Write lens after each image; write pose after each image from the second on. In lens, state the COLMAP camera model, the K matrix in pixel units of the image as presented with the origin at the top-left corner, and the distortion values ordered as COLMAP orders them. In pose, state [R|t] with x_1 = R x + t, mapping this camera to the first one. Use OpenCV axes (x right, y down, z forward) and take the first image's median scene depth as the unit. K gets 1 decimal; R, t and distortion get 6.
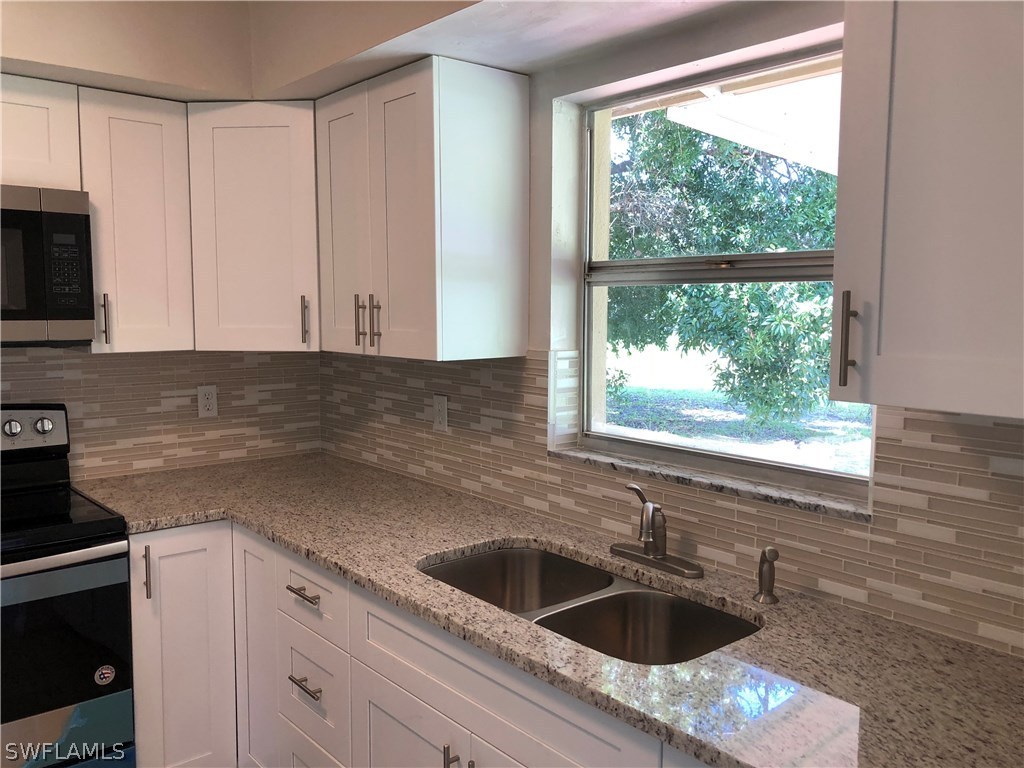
lens RADIAL K [[842.6, 0, 502.4], [0, 842.6, 369.9], [0, 0, 1]] dist [0.039439, -0.047451]
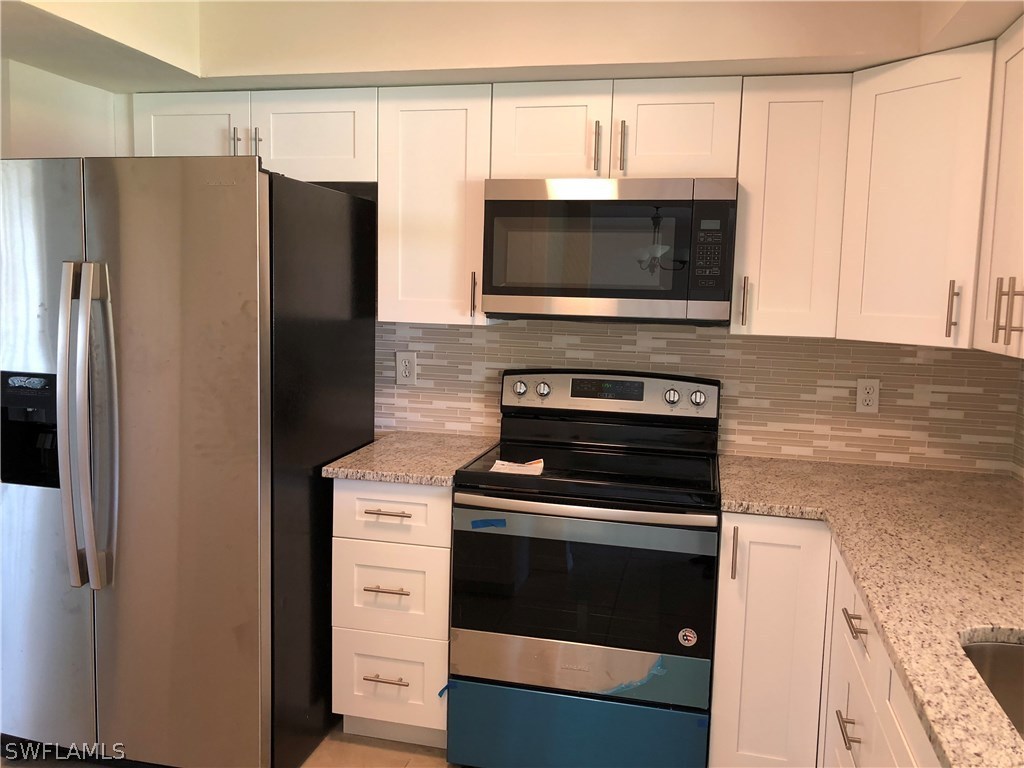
lens RADIAL K [[842.6, 0, 502.4], [0, 842.6, 369.9], [0, 0, 1]] dist [0.039439, -0.047451]
pose [[0.593365, 0.094113, -0.799413, 0.181979], [-0.087893, 0.994778, 0.051875, -0.004705], [0.800121, 0.039482, 0.598538, 0.153551]]
